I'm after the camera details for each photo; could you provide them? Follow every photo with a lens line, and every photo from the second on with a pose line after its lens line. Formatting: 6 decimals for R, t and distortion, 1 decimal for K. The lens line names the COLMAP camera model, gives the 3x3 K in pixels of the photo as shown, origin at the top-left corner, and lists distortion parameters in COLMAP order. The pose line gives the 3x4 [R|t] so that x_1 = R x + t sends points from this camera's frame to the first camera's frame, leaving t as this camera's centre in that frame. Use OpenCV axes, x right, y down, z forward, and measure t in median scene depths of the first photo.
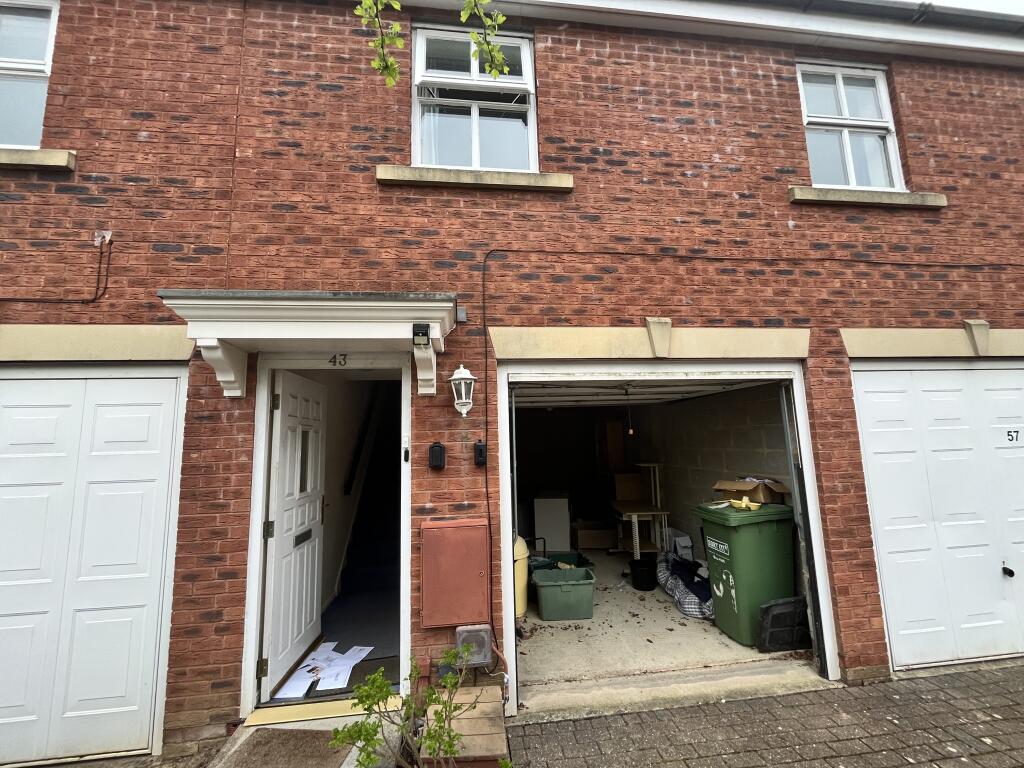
lens RADIAL K [[414.3, 0, 511.5], [0, 414.3, 385.3], [0, 0, 1]] dist [0.001183, -0.000095]
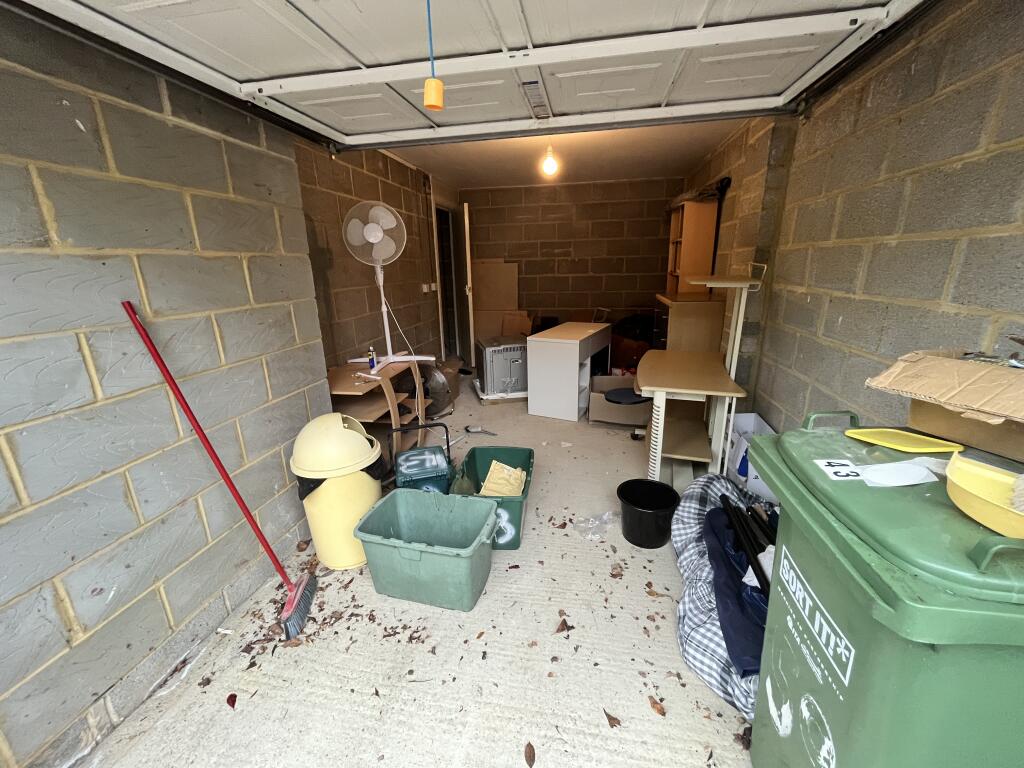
lens RADIAL K [[414.3, 0, 512.4], [0, 414.3, 384.2], [0, 0, 1]] dist [0.001183, -0.000095]
pose [[0.954564, 0.091442, -0.283631, 0.353716], [0.035009, 0.910760, 0.411450, 0.140871], [0.295943, -0.402684, 0.866177, 0.723171]]
